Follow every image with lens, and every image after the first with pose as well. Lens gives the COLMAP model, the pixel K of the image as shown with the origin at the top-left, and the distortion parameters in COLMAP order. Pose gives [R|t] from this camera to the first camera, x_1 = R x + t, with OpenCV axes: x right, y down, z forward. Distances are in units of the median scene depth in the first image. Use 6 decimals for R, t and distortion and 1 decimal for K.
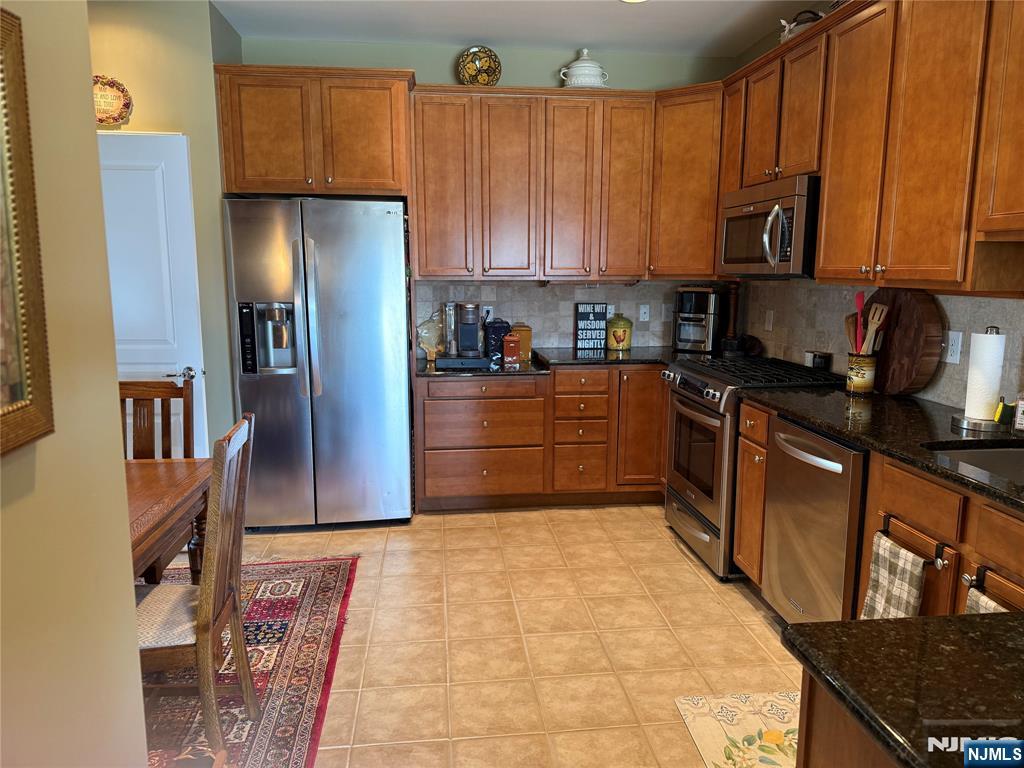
lens RADIAL K [[731.3, 0, 514.4], [0, 731.3, 396.9], [0, 0, 1]] dist [0.190363, -0.229863]
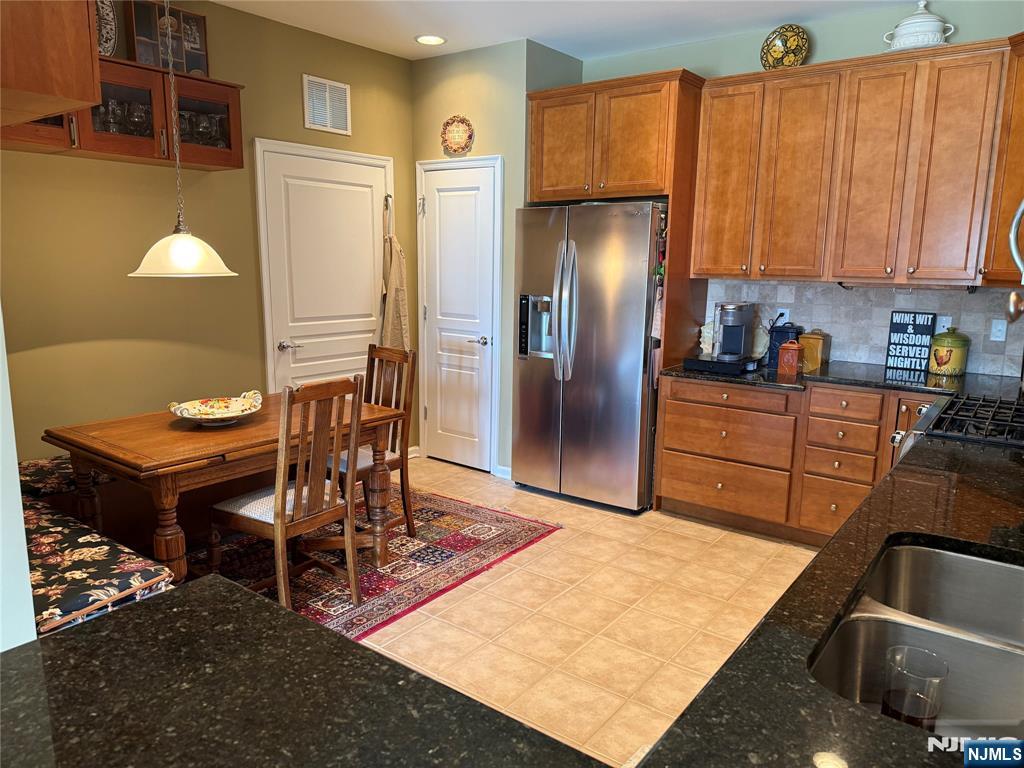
lens RADIAL K [[731.3, 0, 514.4], [0, 731.3, 396.9], [0, 0, 1]] dist [0.190363, -0.229863]
pose [[0.728994, 0.142980, -0.669421, 0.434750], [-0.138230, 0.988544, 0.060610, -0.033076], [0.670418, 0.048349, 0.740407, 0.129905]]
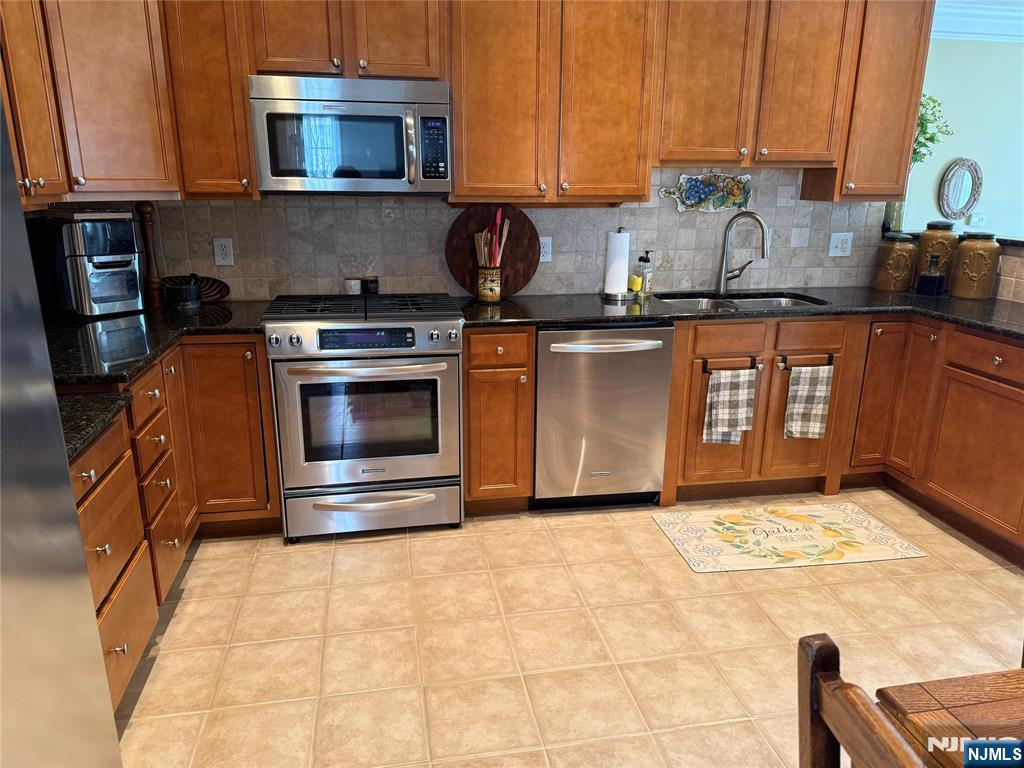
lens RADIAL K [[718.7, 0, 512.6], [0, 718.7, 397.5], [0, 0, 1]] dist [0.186944, -0.383824]
pose [[-0.083680, -0.289331, 0.953564, -0.501632], [0.167741, 0.939176, 0.299685, -0.154058], [-0.982273, 0.185029, -0.030057, 0.842844]]
